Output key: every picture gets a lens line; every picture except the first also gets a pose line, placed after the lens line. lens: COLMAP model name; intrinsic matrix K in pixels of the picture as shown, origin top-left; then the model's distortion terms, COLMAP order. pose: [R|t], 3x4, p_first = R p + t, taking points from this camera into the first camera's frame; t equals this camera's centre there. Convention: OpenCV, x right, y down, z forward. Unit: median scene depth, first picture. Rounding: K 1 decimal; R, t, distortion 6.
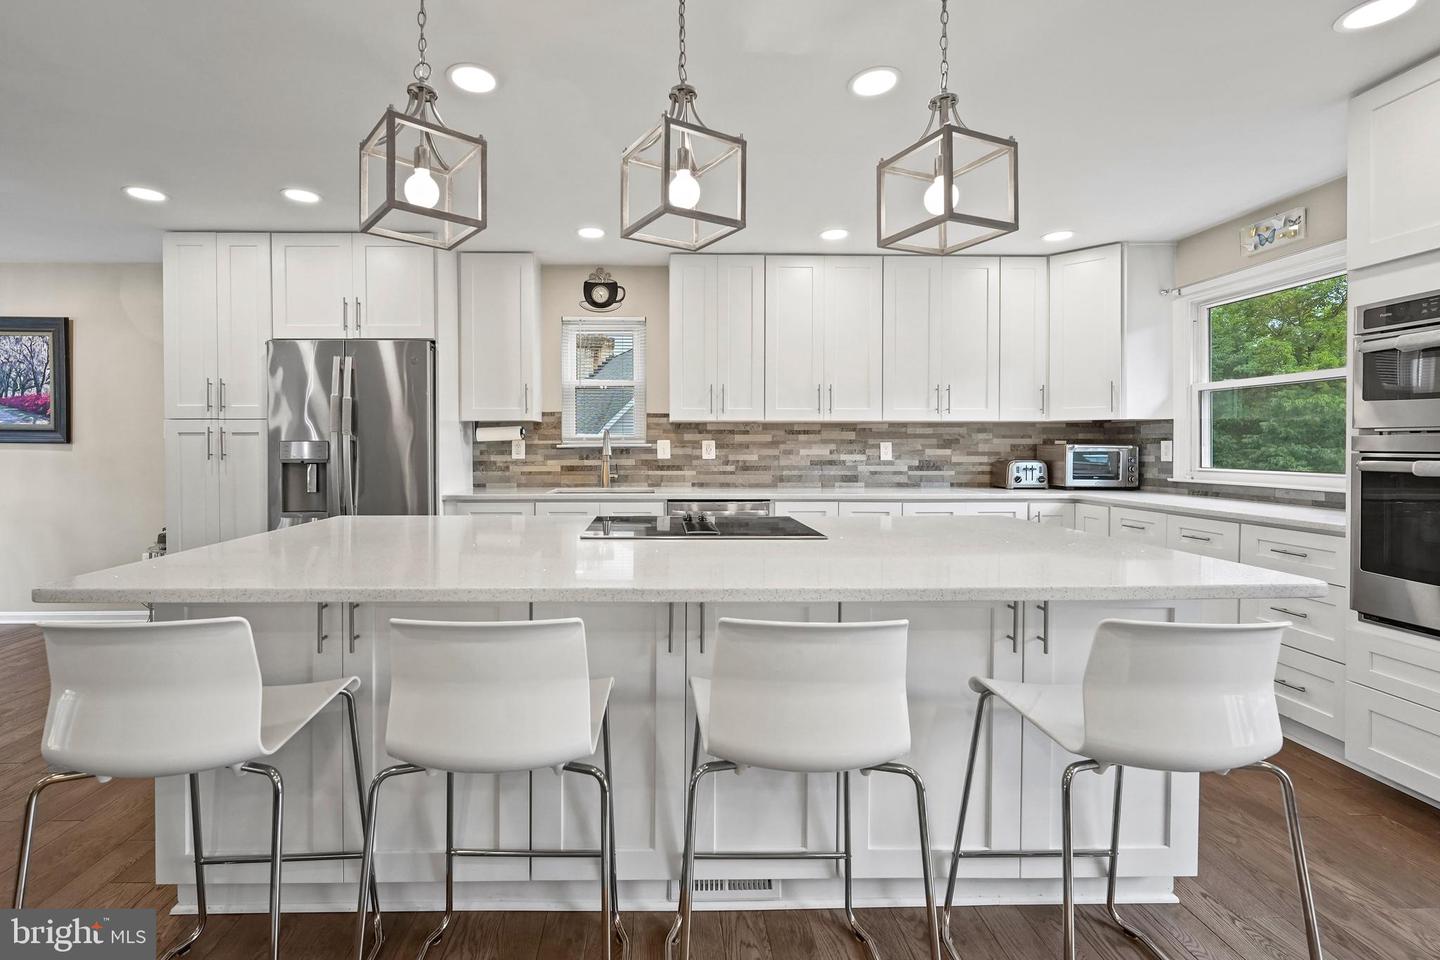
lens RADIAL K [[614.8, 0, 685.9], [0, 614.8, 449.4], [0, 0, 1]] dist [0.000705, -0.001383]
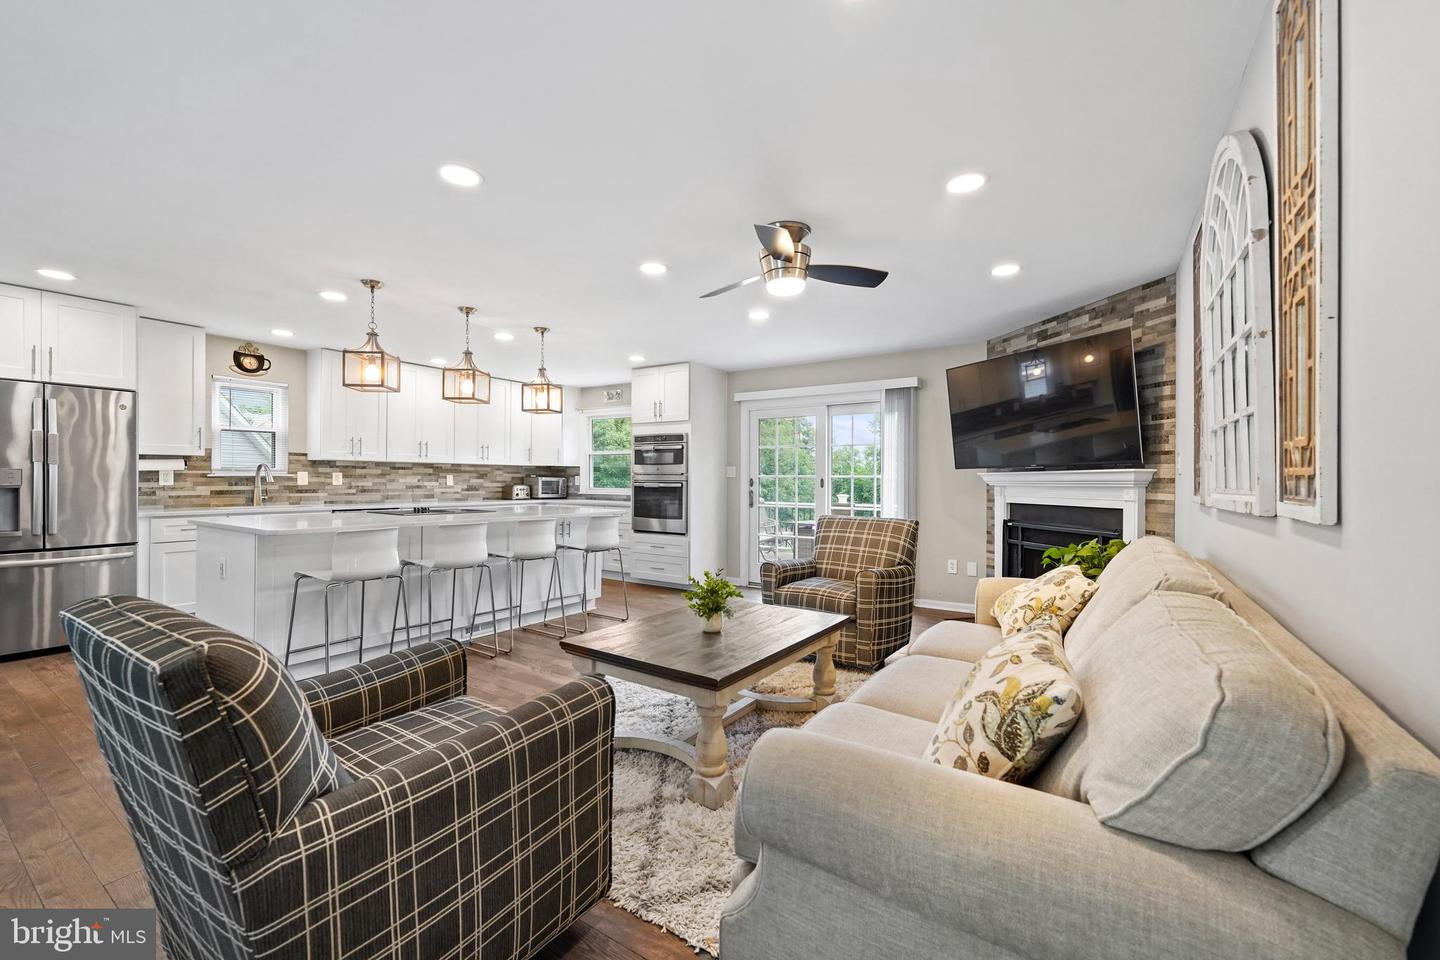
lens RADIAL K [[586.5, 0, 707.7], [0, 586.5, 474.4], [0, 0, 1]] dist [0.001529, -0.001701]
pose [[0.589226, 0.012060, 0.807878, -0.583784], [-0.003385, 0.999917, -0.012458, 0.004439], [-0.807961, 0.004606, 0.589218, -0.565466]]
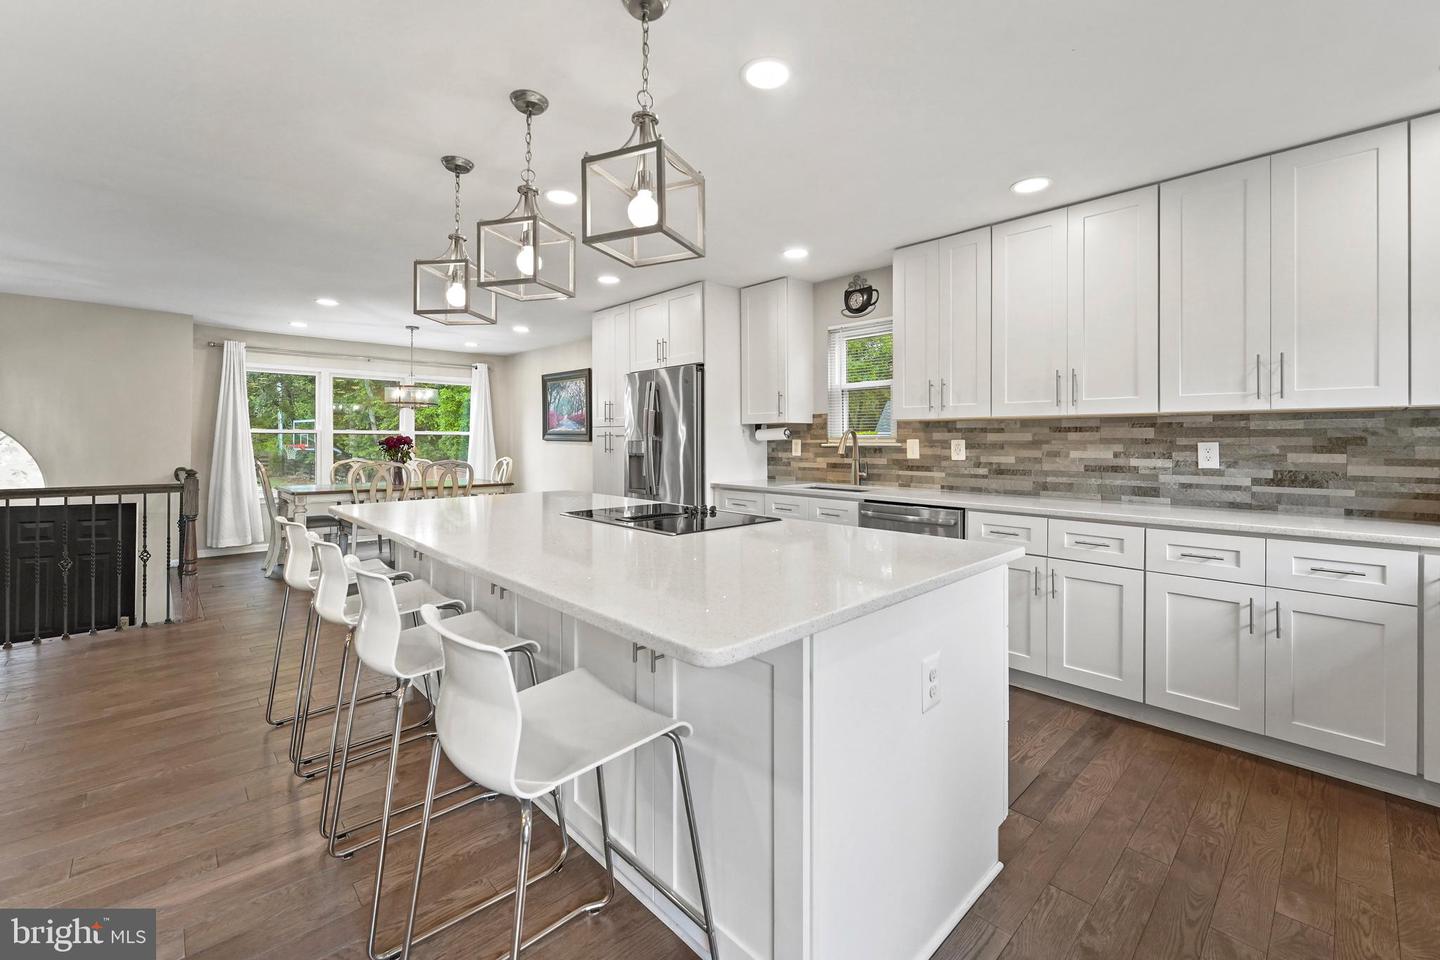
lens RADIAL K [[586.5, 0, 727.9], [0, 586.5, 428.4], [0, 0, 1]] dist [0.001529, -0.001701]
pose [[0.692422, -0.014022, -0.721357, 0.427500], [-0.004586, 0.999705, -0.023835, -0.009235], [0.721479, 0.019812, 0.692153, 0.153279]]
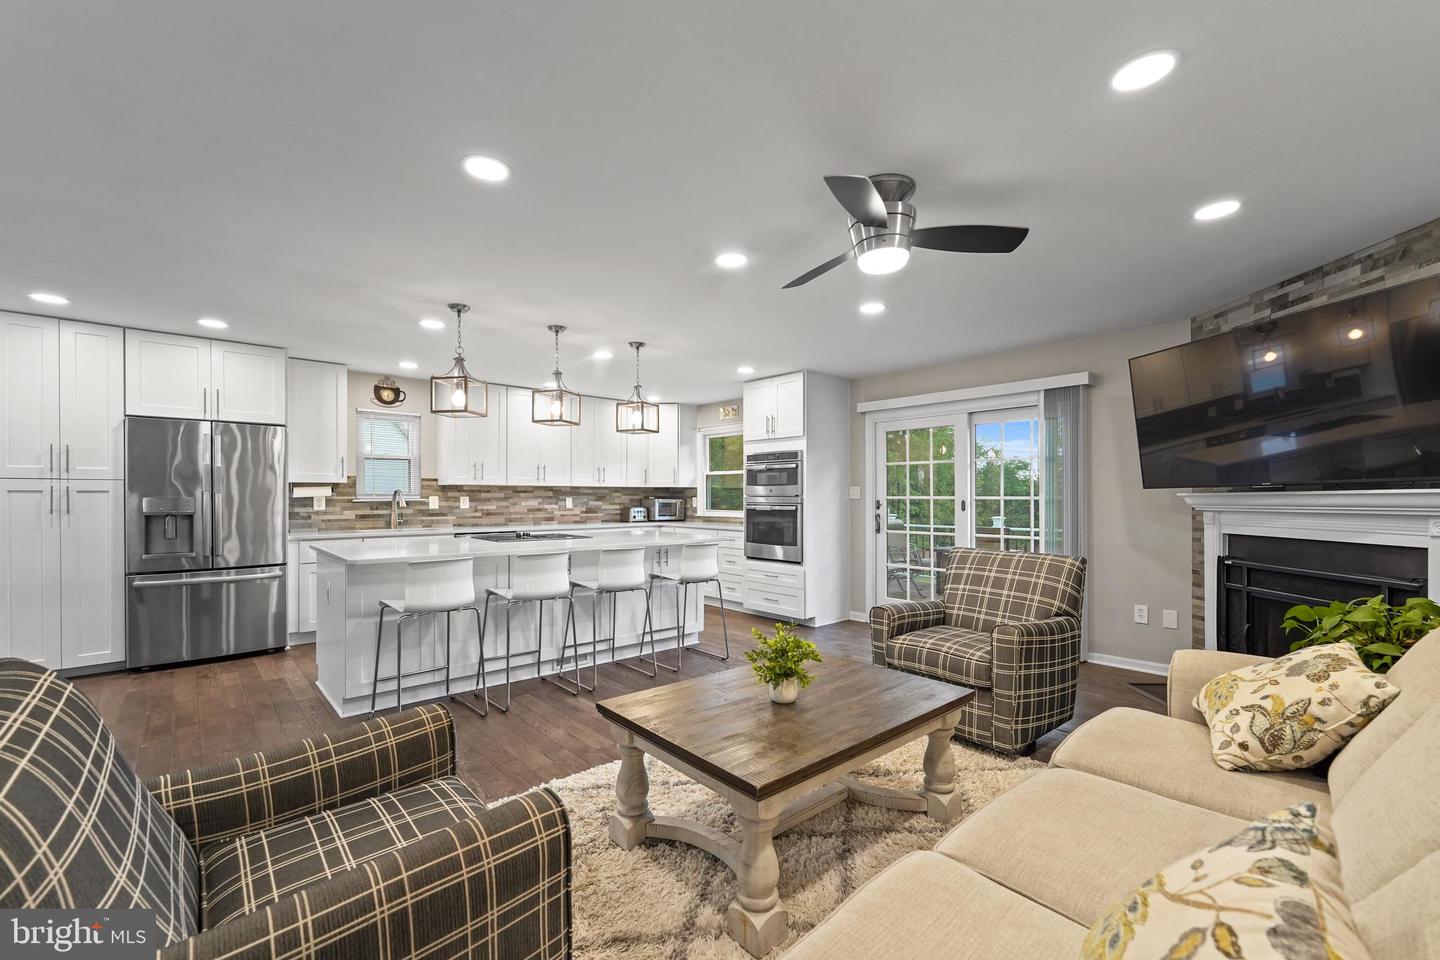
lens RADIAL K [[586.5, 0, 706.5], [0, 586.5, 493.0], [0, 0, 1]] dist [0.001529, -0.001701]
pose [[0.772351, 0.004696, 0.635179, -0.435900], [0.001701, 0.999954, -0.009461, -0.008647], [-0.635194, 0.008387, 0.772307, -0.544496]]
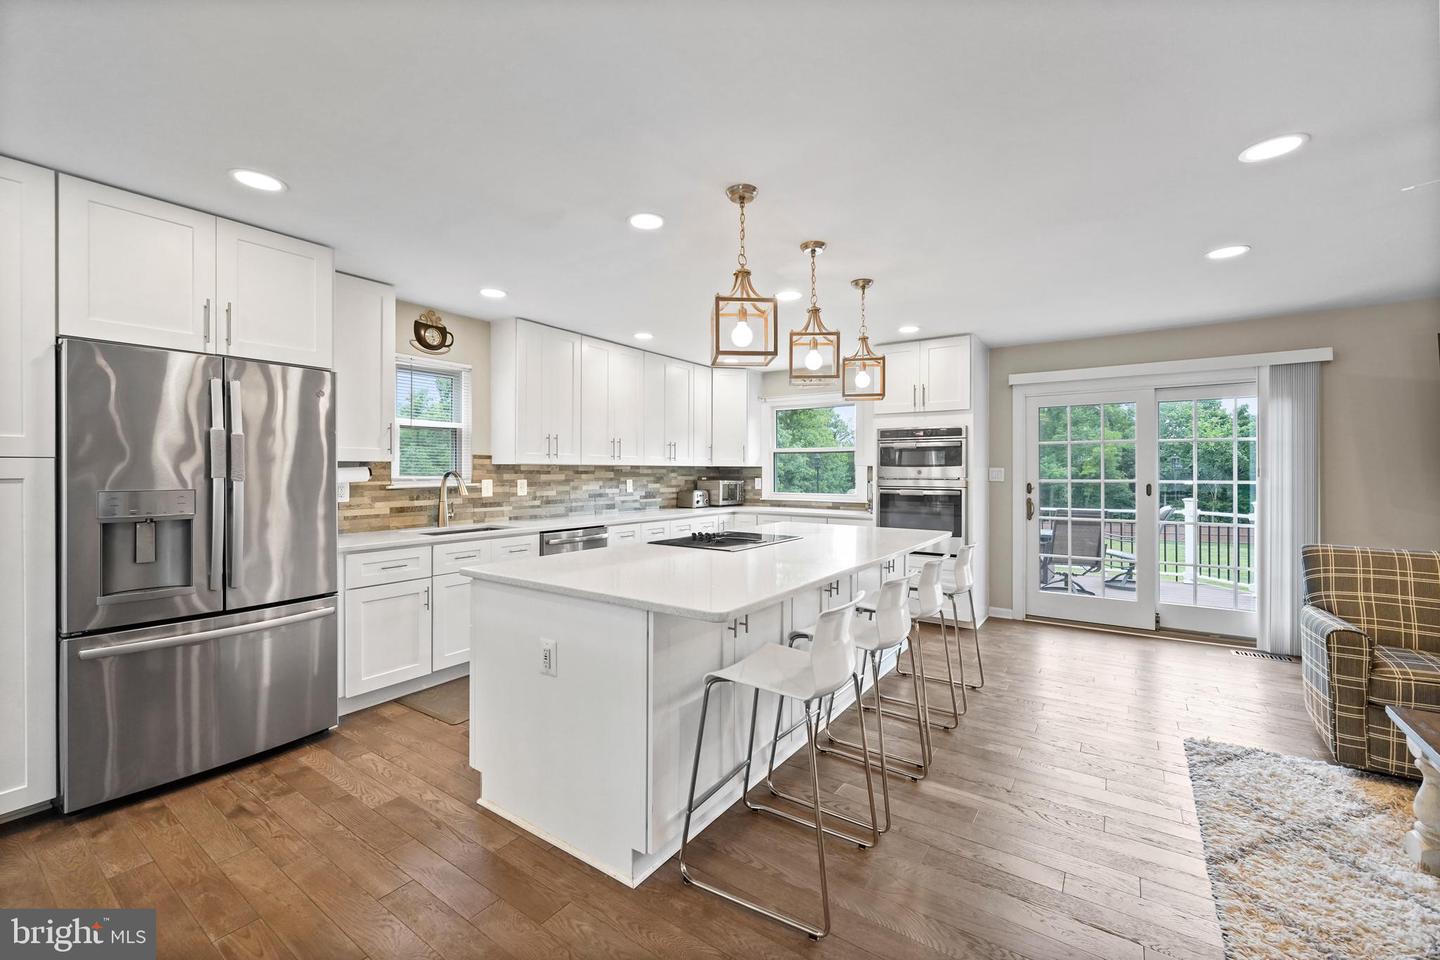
lens RADIAL K [[586.5, 0, 702.2], [0, 586.5, 458.5], [0, 0, 1]] dist [0.001529, -0.001701]
pose [[0.599708, 0.017998, 0.800016, -0.643261], [0.001647, 0.999717, -0.023725, -0.027446], [-0.800217, 0.015546, 0.599509, 0.066883]]
